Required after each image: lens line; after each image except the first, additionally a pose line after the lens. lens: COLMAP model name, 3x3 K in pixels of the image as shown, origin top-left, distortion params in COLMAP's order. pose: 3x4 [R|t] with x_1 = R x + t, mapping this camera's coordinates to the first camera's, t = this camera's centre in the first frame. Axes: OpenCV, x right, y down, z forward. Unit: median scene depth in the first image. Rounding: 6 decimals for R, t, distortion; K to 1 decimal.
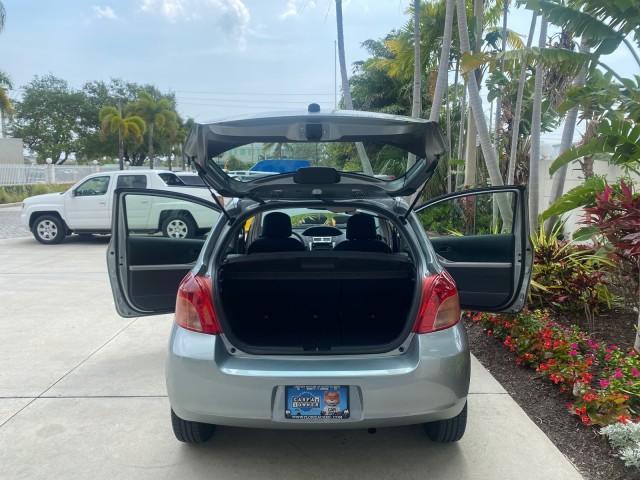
lens RADIAL K [[497.1, 0, 320.6], [0, 497.1, 234.0], [0, 0, 1]] dist [-0.006505, 0.006139]
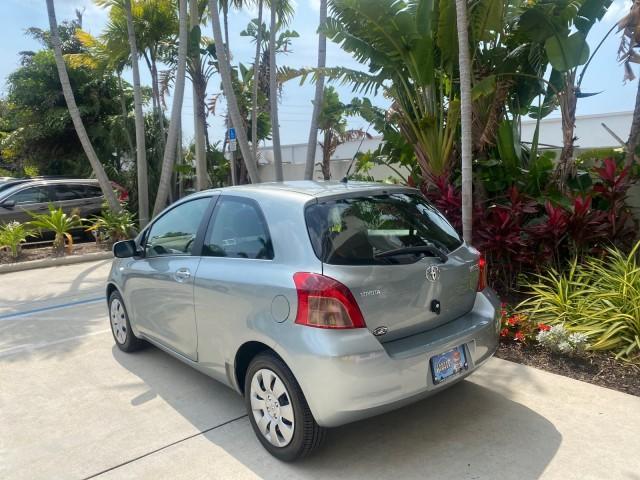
lens RADIAL K [[497.1, 0, 319.7], [0, 497.1, 235.6], [0, 0, 1]] dist [-0.006505, 0.006139]
pose [[0.760625, -0.096977, 0.641908, -0.281314], [0.103900, 0.994219, 0.027087, -0.005650], [-0.640824, 0.046091, 0.766303, 0.087365]]
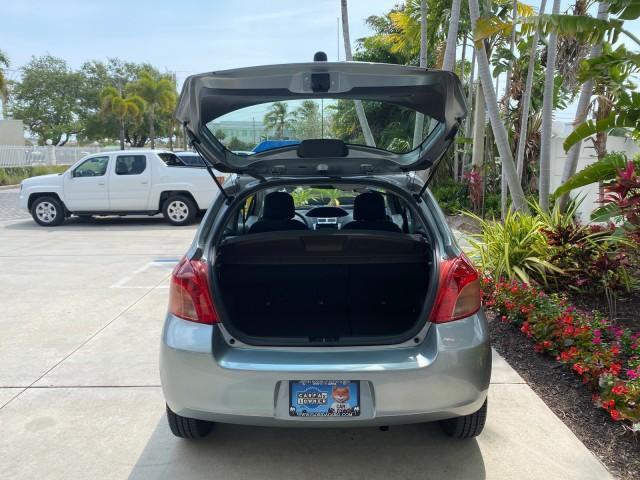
lens RADIAL K [[497.1, 0, 317.7], [0, 497.1, 233.6], [0, 0, 1]] dist [-0.006505, 0.006139]
pose [[0.999938, -0.002622, -0.010780, -0.002604], [0.003015, 0.999326, 0.036594, 0.001093], [0.010677, -0.036624, 0.999272, 0.030053]]
